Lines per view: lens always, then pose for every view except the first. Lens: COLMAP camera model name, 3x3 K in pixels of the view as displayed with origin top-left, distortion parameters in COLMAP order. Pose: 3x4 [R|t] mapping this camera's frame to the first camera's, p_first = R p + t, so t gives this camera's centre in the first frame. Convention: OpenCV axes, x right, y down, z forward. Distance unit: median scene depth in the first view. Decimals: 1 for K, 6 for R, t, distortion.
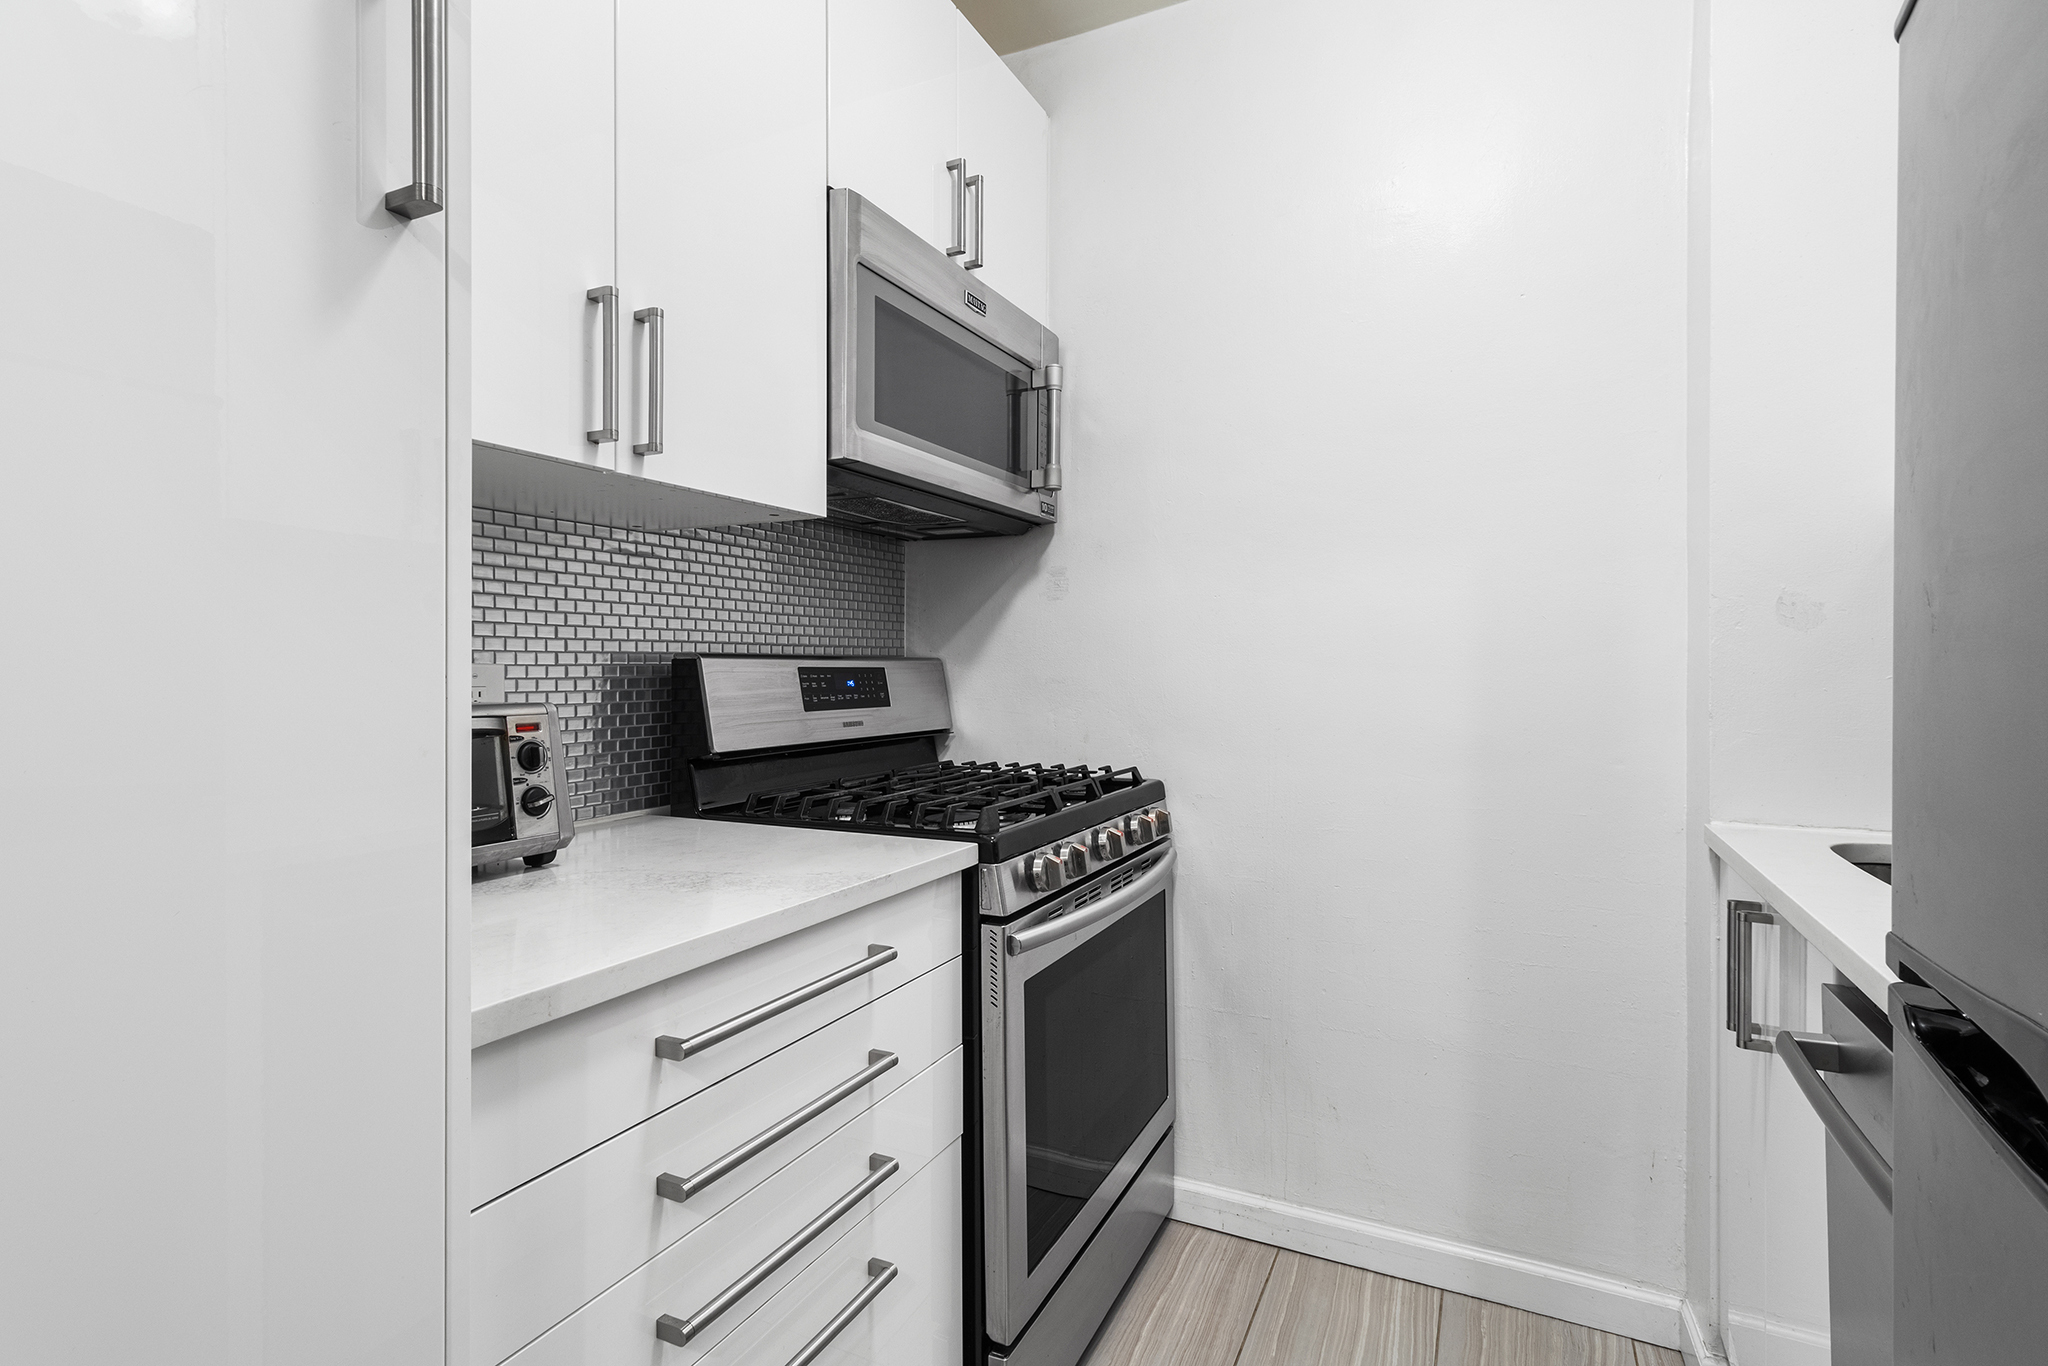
lens RADIAL K [[957.7, 0, 1055.5], [0, 957.7, 670.3], [0, 0, 1]] dist [-0.000953, -0.000705]
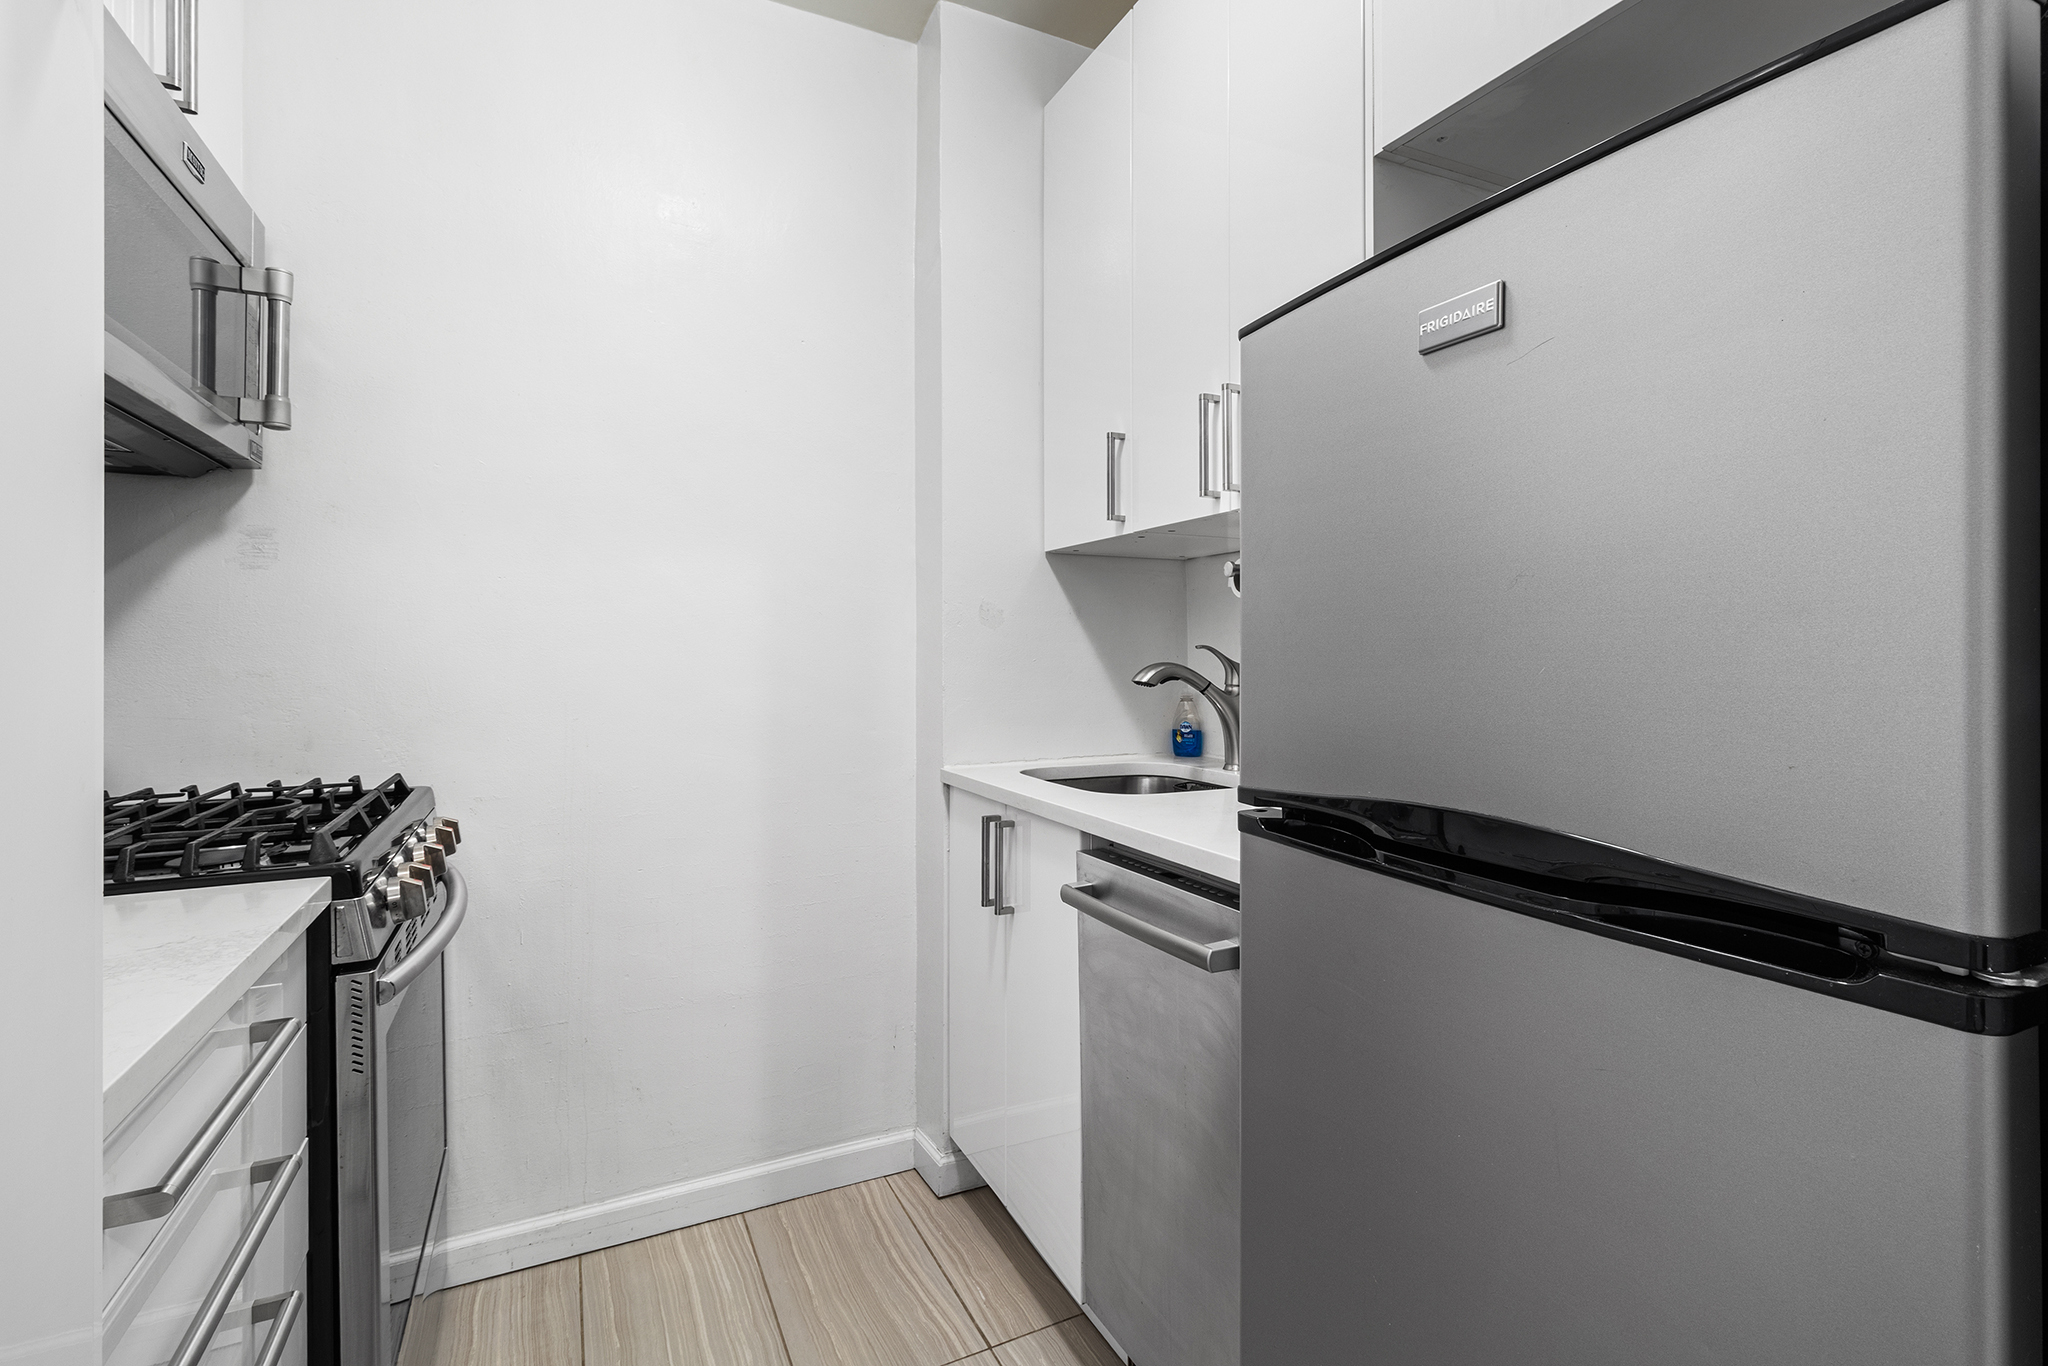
lens RADIAL K [[984.0, 0, 1050.2], [0, 984.0, 655.1], [0, 0, 1]] dist [-0.002199, -0.001306]
pose [[0.601983, -0.004638, 0.798495, -0.286438], [0.006667, 0.999977, 0.000783, -0.000786], [-0.798481, 0.004852, 0.602000, 0.021542]]
